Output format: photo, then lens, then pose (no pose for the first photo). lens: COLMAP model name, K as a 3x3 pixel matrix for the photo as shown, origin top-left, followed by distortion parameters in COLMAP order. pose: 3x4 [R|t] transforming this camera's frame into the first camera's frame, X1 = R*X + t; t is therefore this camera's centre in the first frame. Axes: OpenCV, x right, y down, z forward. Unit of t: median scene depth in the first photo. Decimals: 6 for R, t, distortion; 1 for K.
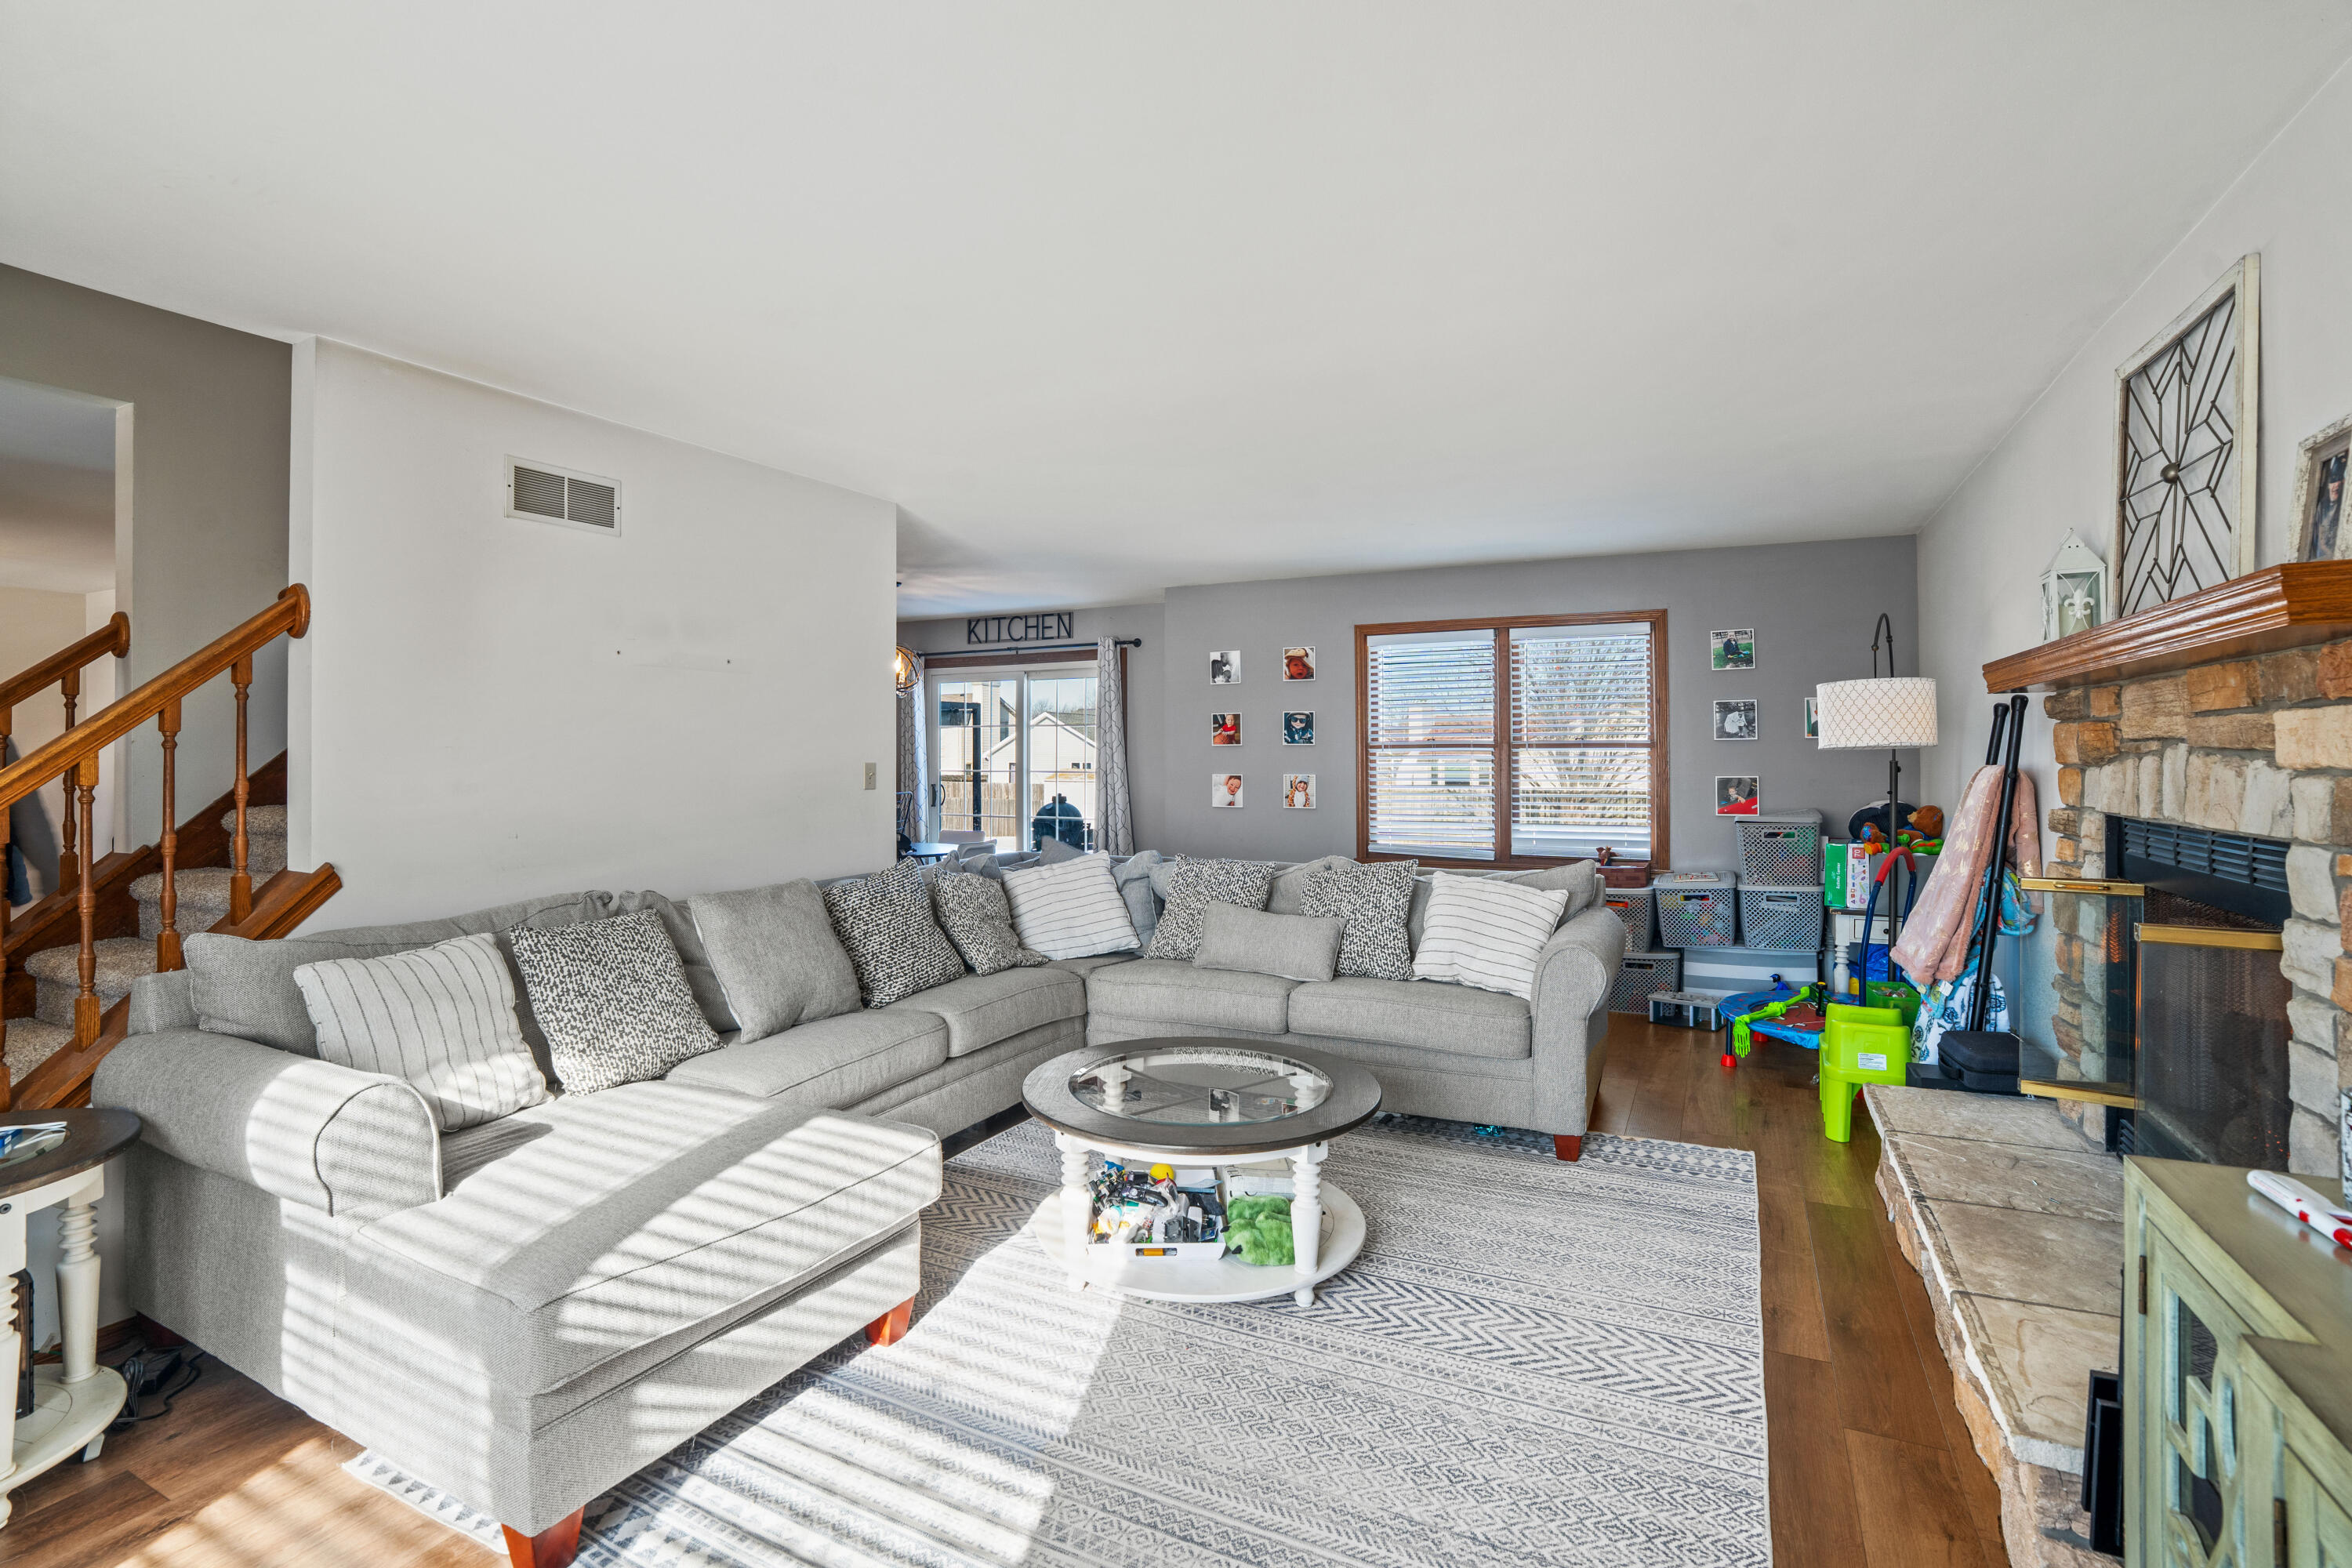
lens RADIAL K [[1110.2, 0, 1176.4], [0, 1110.2, 772.5], [0, 0, 1]] dist [-0.000152, -0.000006]
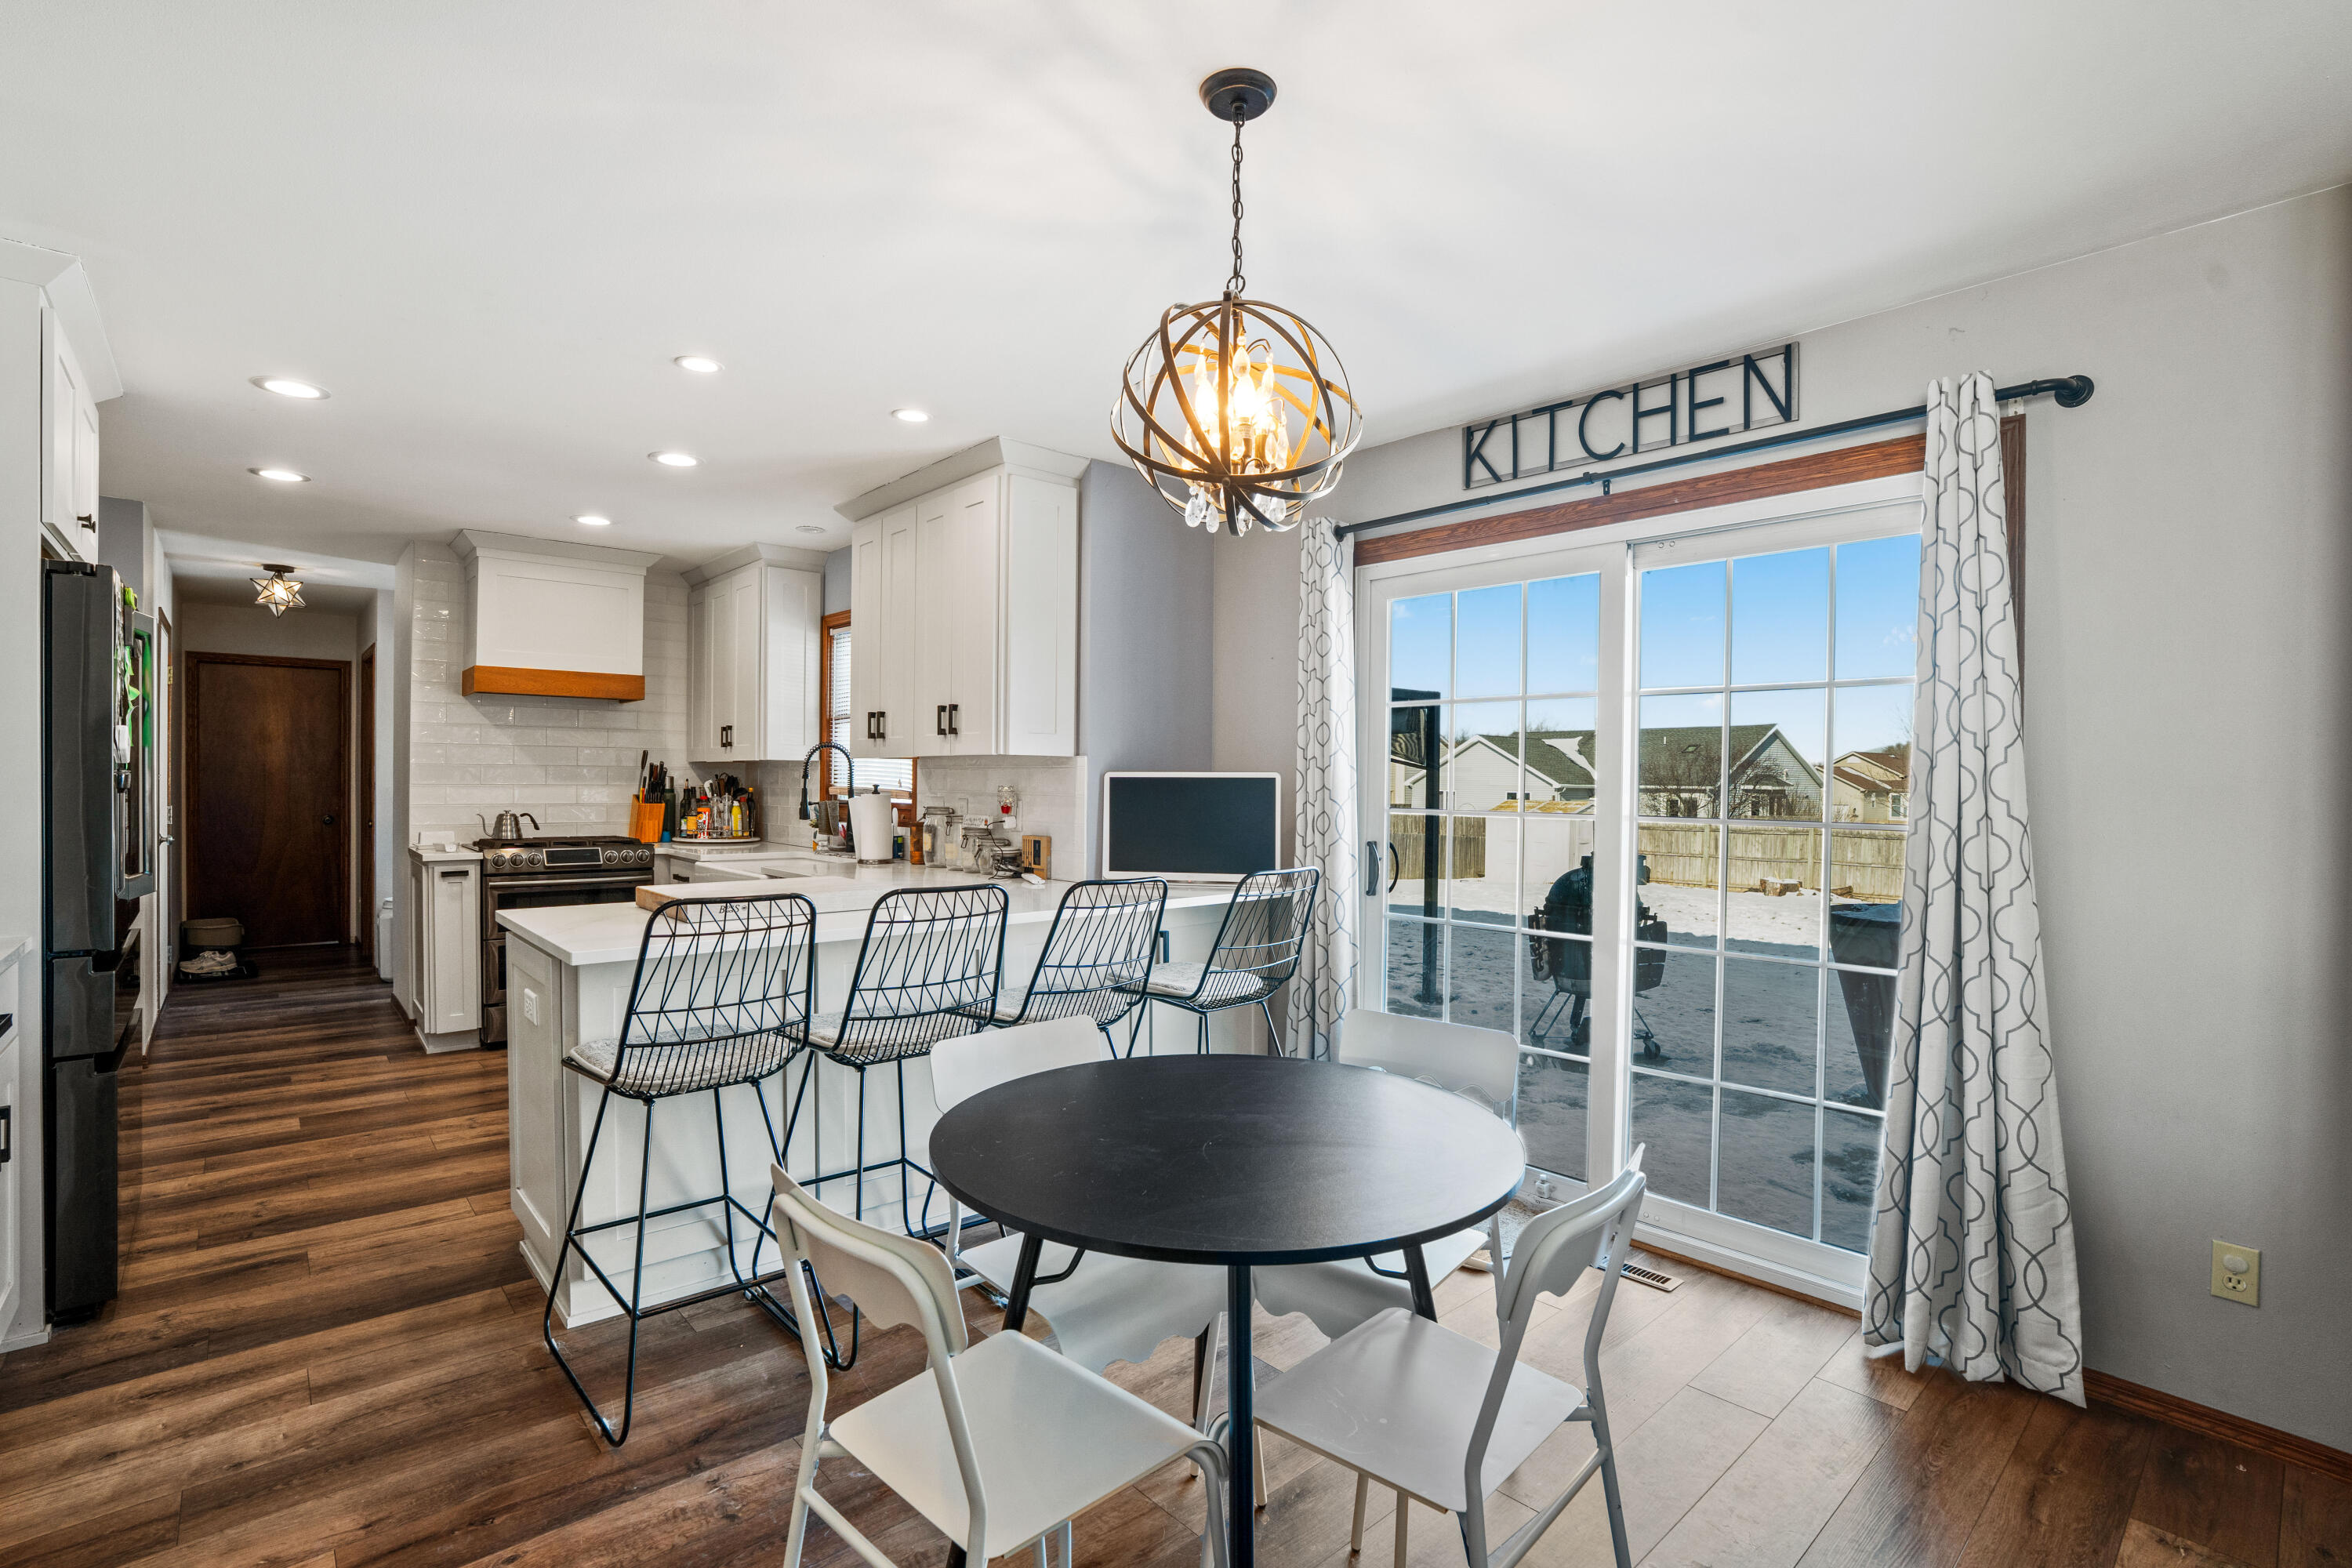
lens RADIAL K [[1110.2, 0, 1178.0], [0, 1110.2, 786.9], [0, 0, 1]] dist [-0.000152, -0.000006]
pose [[0.929004, 0.006115, -0.370020, -0.139841], [-0.006991, 0.999975, -0.001025, -0.010479], [0.370004, 0.003539, 0.929023, 0.617264]]
